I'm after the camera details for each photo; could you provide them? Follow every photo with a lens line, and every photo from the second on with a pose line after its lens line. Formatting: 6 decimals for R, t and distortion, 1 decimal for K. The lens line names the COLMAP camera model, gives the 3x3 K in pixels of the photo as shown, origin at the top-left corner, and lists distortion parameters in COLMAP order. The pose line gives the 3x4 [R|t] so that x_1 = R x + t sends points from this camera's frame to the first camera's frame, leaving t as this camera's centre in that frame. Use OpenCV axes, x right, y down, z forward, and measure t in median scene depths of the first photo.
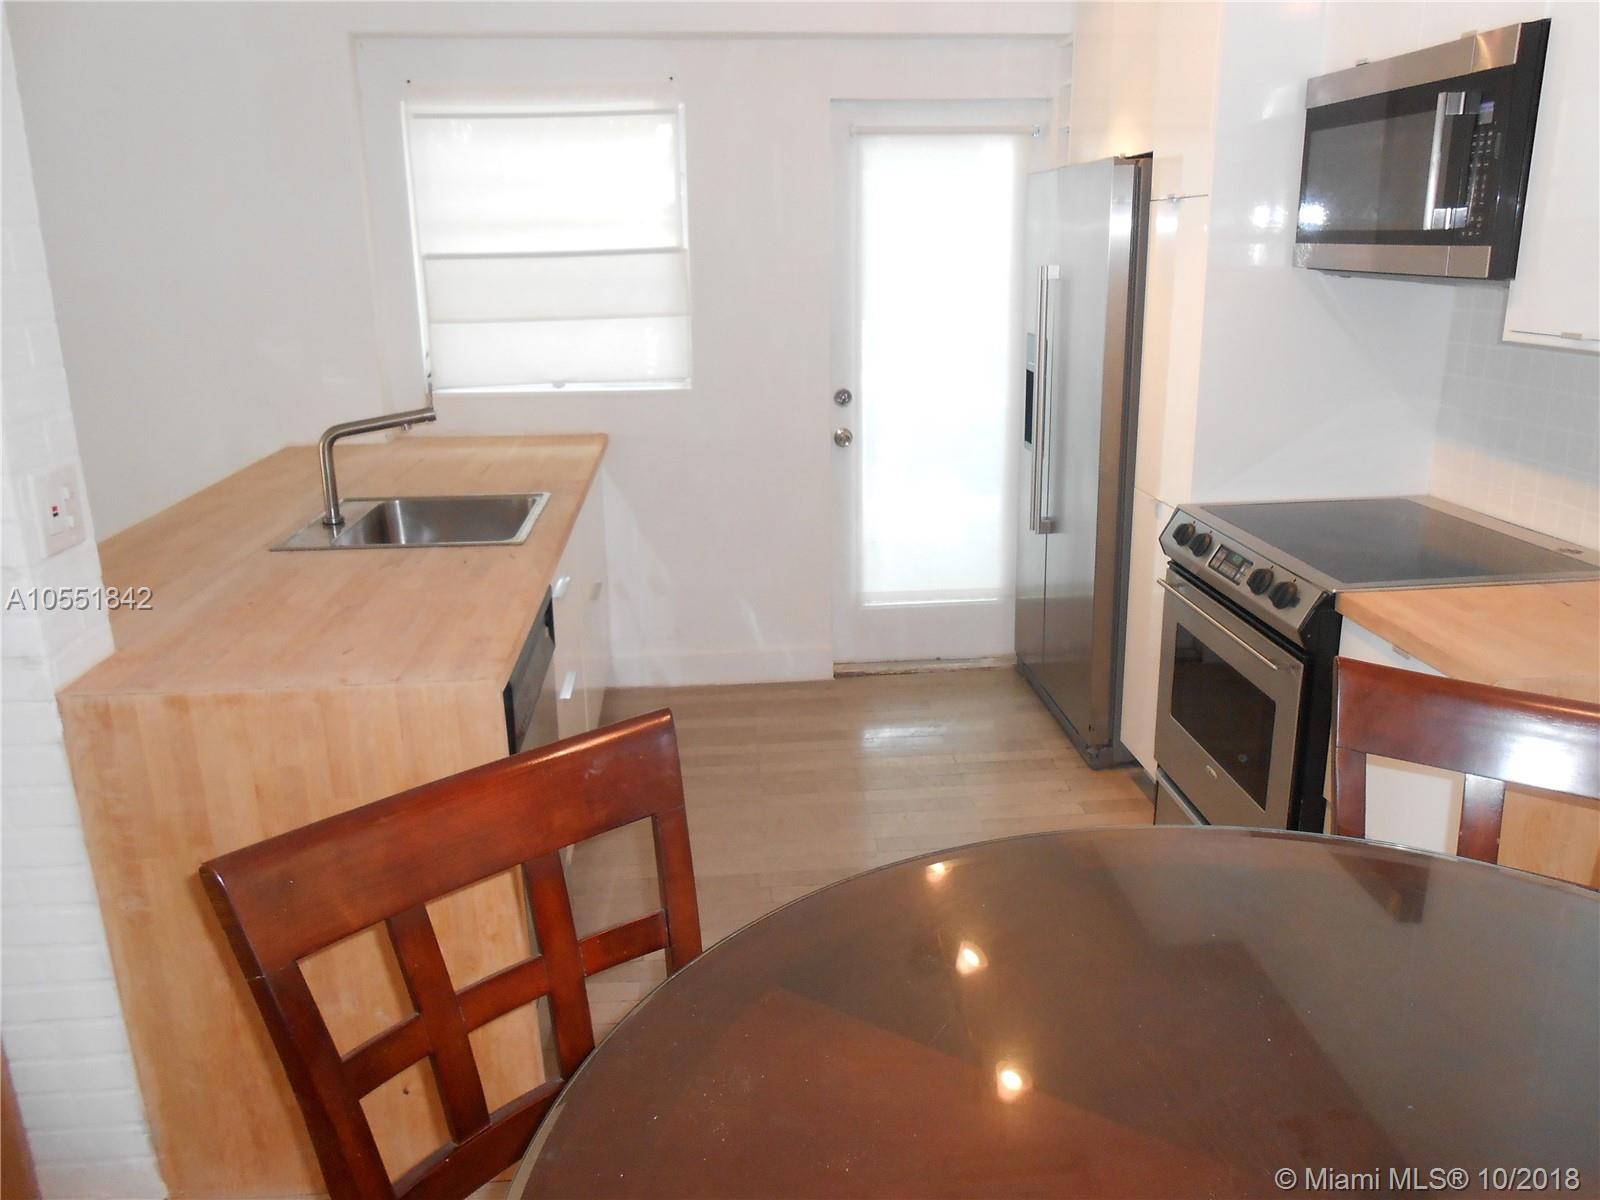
lens RADIAL K [[1251.8, 0, 812.5], [0, 1251.8, 598.9], [0, 0, 1]] dist [-0.057506, 0.087703]
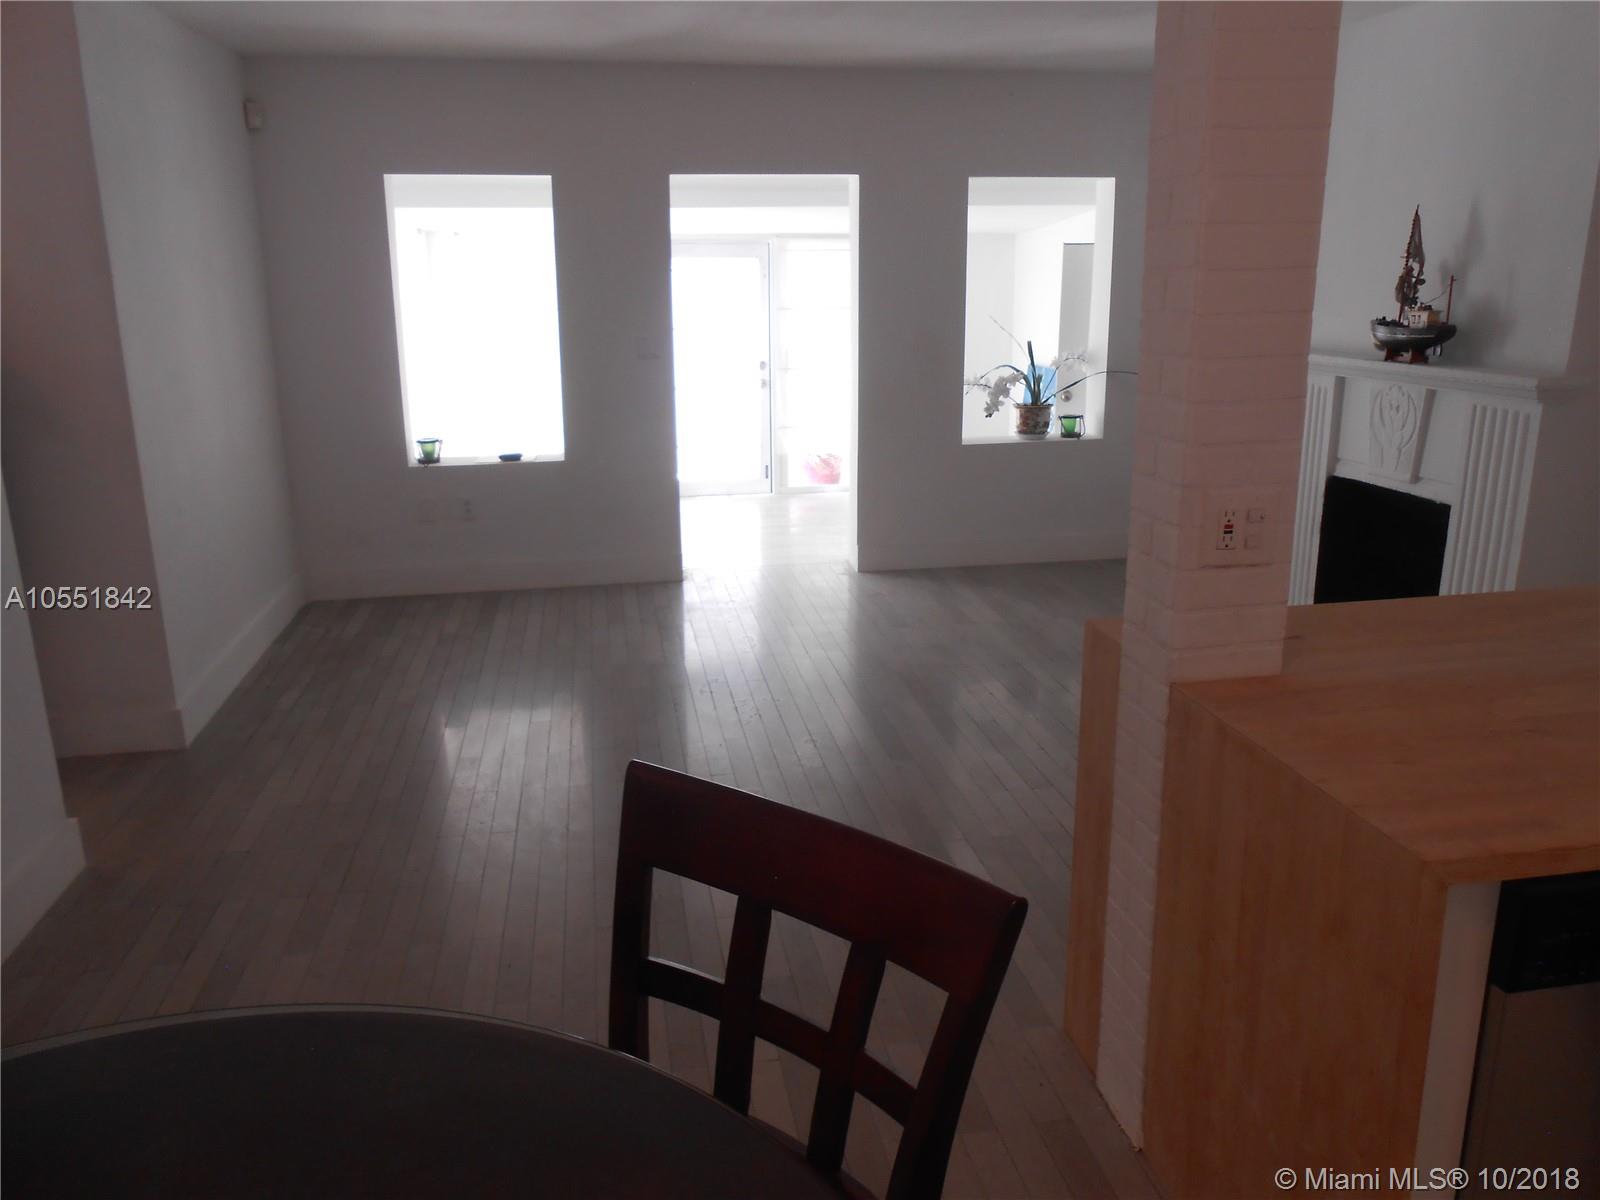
lens RADIAL K [[1230.6, 0, 829.5], [0, 1230.6, 604.5], [0, 0, 1]] dist [0.002450, 0.001358]
pose [[0.111438, 0.269858, -0.956430, 0.187036], [-0.268356, 0.934842, 0.232500, -0.076937], [0.956853, 0.230754, 0.176595, 0.221092]]
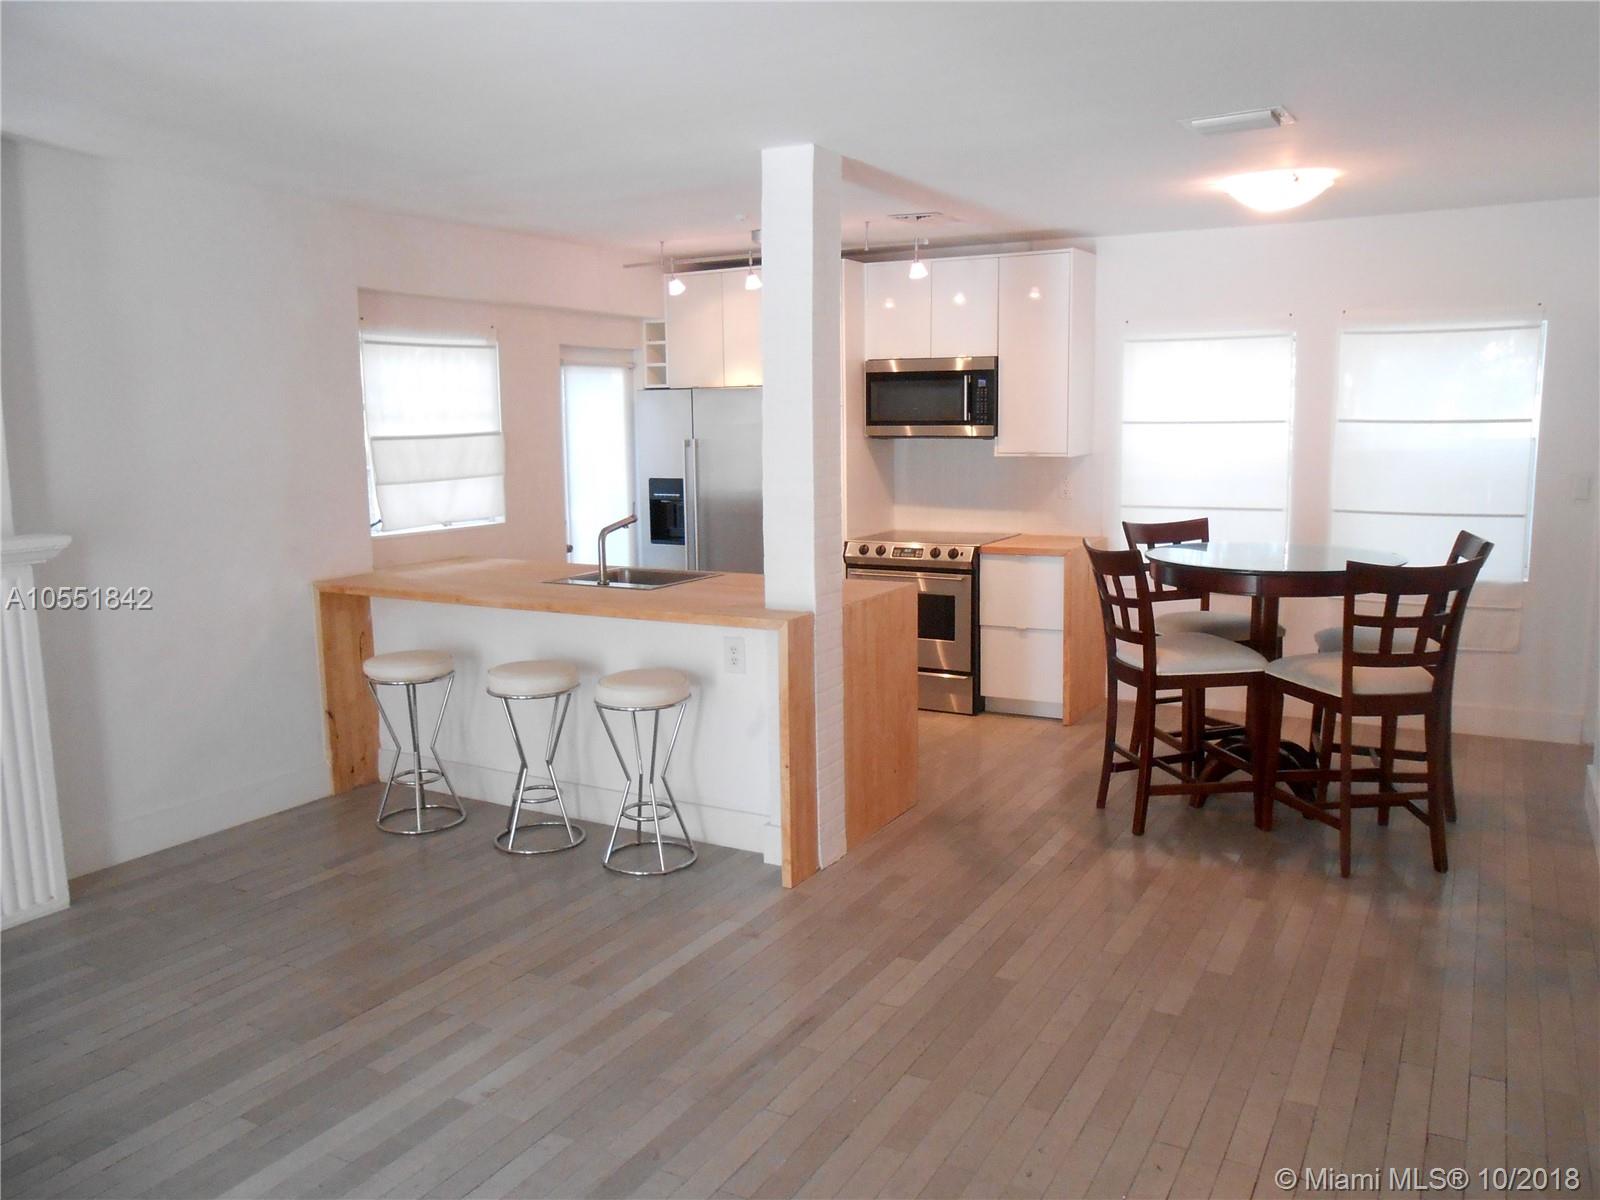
lens RADIAL K [[1251.8, 0, 812.5], [0, 1251.8, 598.9], [0, 0, 1]] dist [-0.057506, 0.087703]
pose [[0.556416, -0.117641, 0.822534, -1.207368], [0.234610, 0.971890, -0.019703, 0.042668], [-0.797094, 0.203938, 0.568375, -0.150085]]
